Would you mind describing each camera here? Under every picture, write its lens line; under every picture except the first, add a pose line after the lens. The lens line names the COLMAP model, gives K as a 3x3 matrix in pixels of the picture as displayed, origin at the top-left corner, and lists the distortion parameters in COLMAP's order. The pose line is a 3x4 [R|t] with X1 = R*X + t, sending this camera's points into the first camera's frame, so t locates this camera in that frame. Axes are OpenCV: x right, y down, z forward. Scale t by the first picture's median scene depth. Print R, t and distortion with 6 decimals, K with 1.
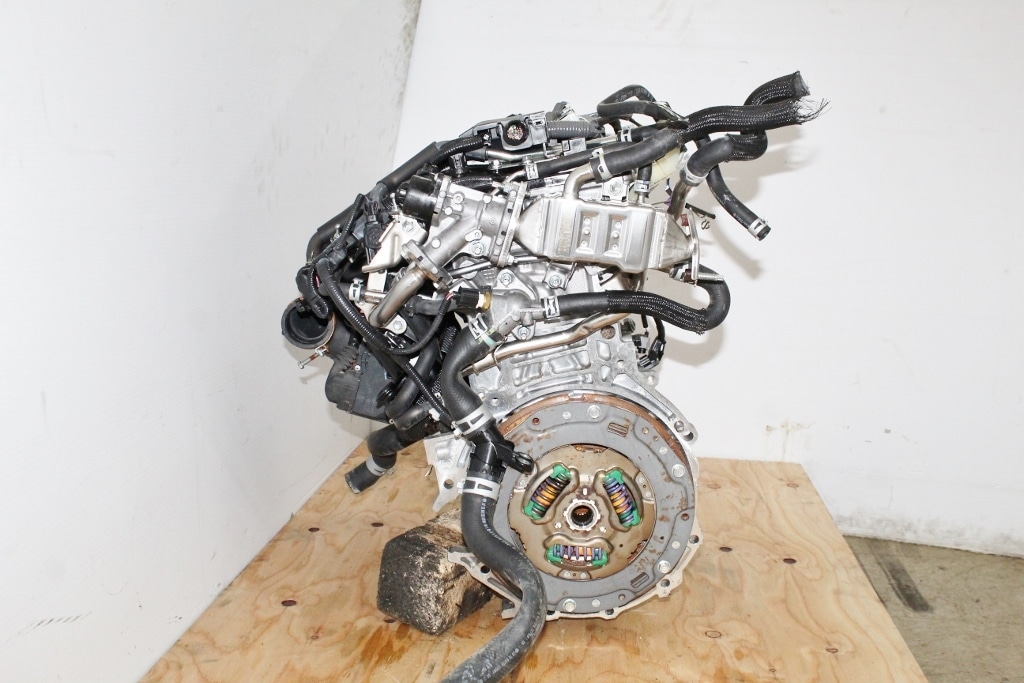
lens RADIAL K [[1111.7, 0, 512.0], [0, 1111.7, 341.5], [0, 0, 1]] dist [-0.148858, 0.176644]
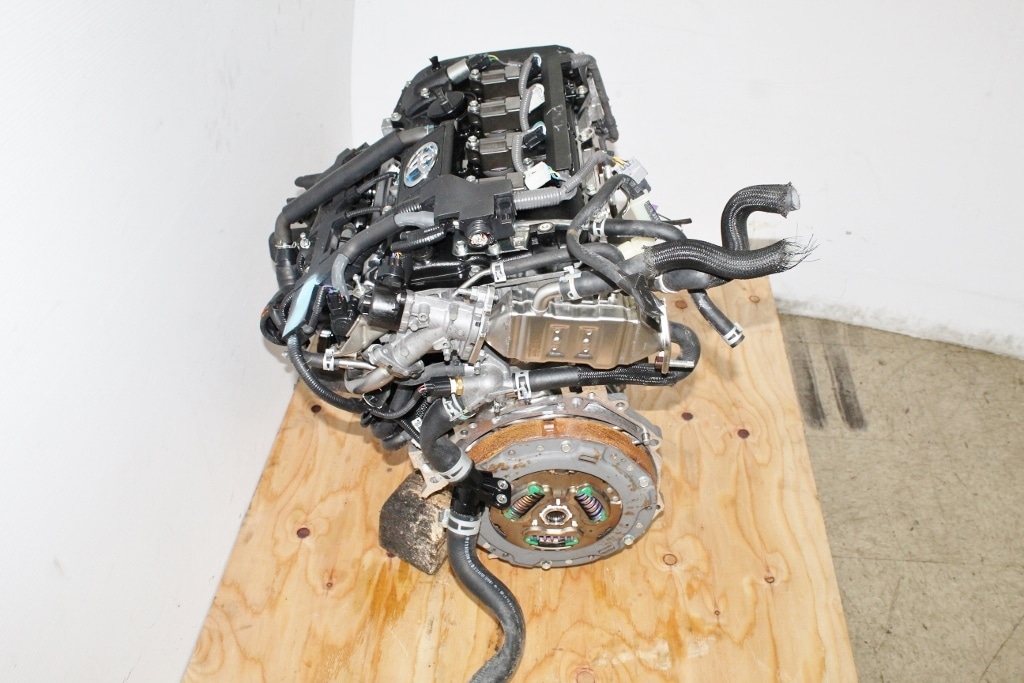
lens RADIAL K [[1001.6, 0, 512.0], [0, 1001.6, 341.5], [0, 0, 1]] dist [-0.162193, 0.172948]
pose [[0.999406, -0.034443, 0.000720, 0.022582], [0.029780, 0.874249, 0.484564, -0.447681], [-0.017319, -0.484255, 0.874756, 0.190780]]
